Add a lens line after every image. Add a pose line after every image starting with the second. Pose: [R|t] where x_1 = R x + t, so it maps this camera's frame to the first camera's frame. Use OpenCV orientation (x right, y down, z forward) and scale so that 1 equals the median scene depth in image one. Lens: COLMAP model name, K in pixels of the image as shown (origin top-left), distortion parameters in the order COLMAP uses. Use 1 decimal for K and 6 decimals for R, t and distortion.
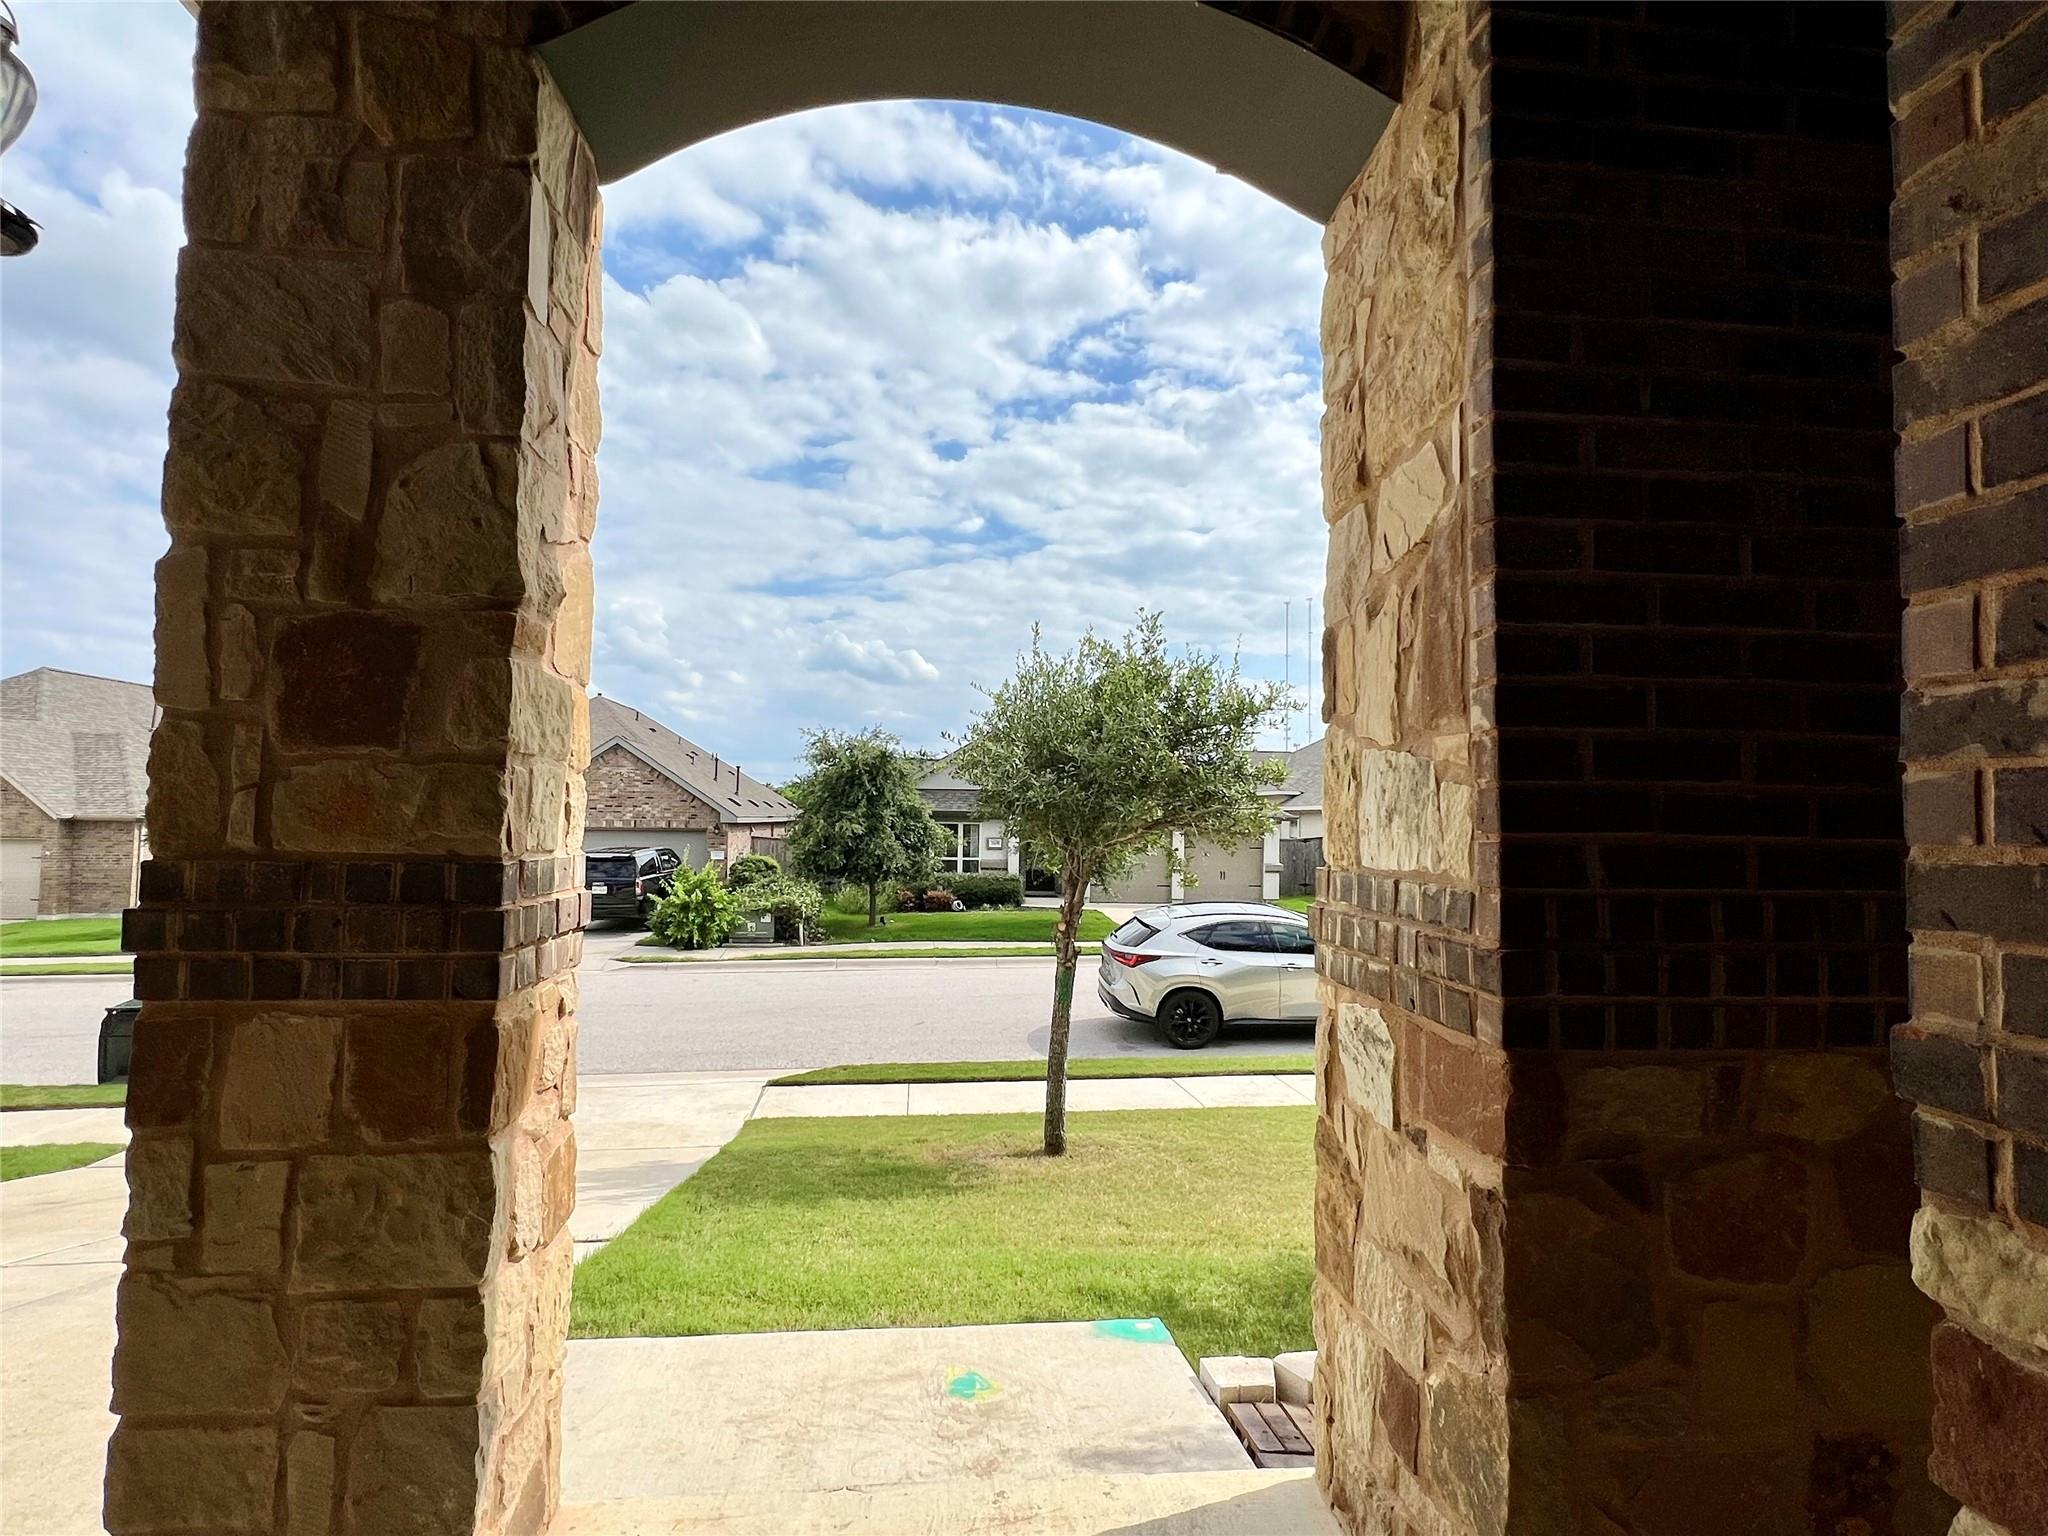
lens RADIAL K [[1050.7, 0, 1009.3], [0, 1050.7, 763.4], [0, 0, 1]] dist [-0.004372, 0.002273]
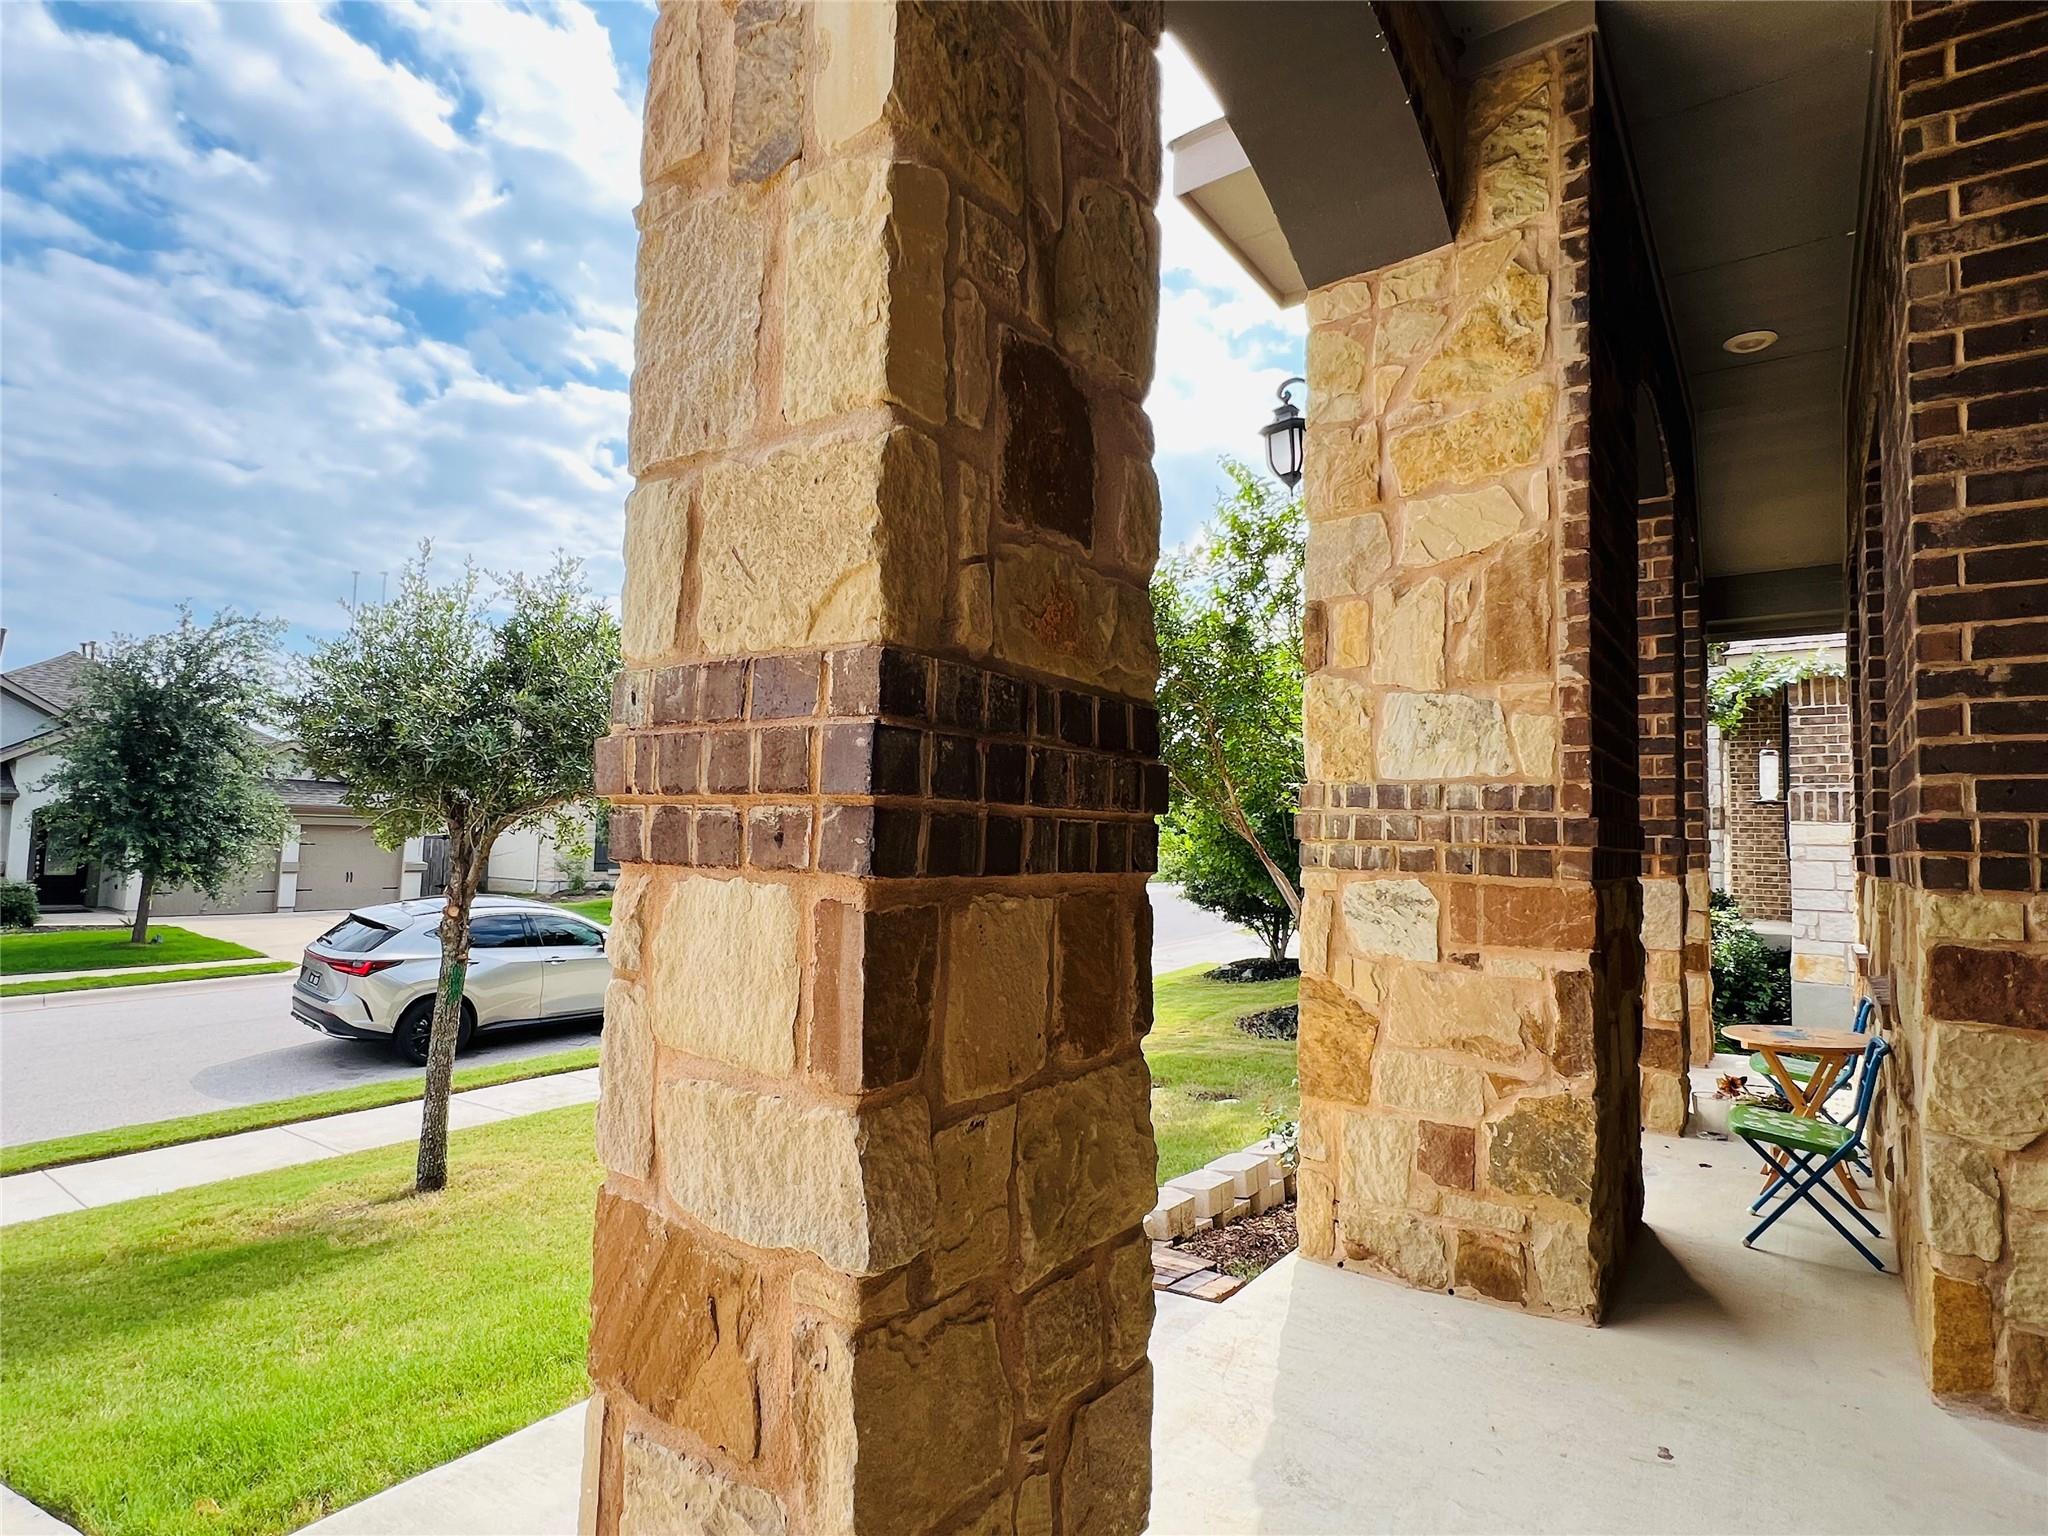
lens RADIAL K [[1050.7, 0, 1009.0], [0, 1050.7, 768.0], [0, 0, 1]] dist [-0.004372, 0.002273]
pose [[0.674061, 0.052241, 0.736826, -0.253817], [-0.052391, 0.998365, -0.022855, 0.035887], [-0.736815, -0.023197, 0.675696, 0.111919]]
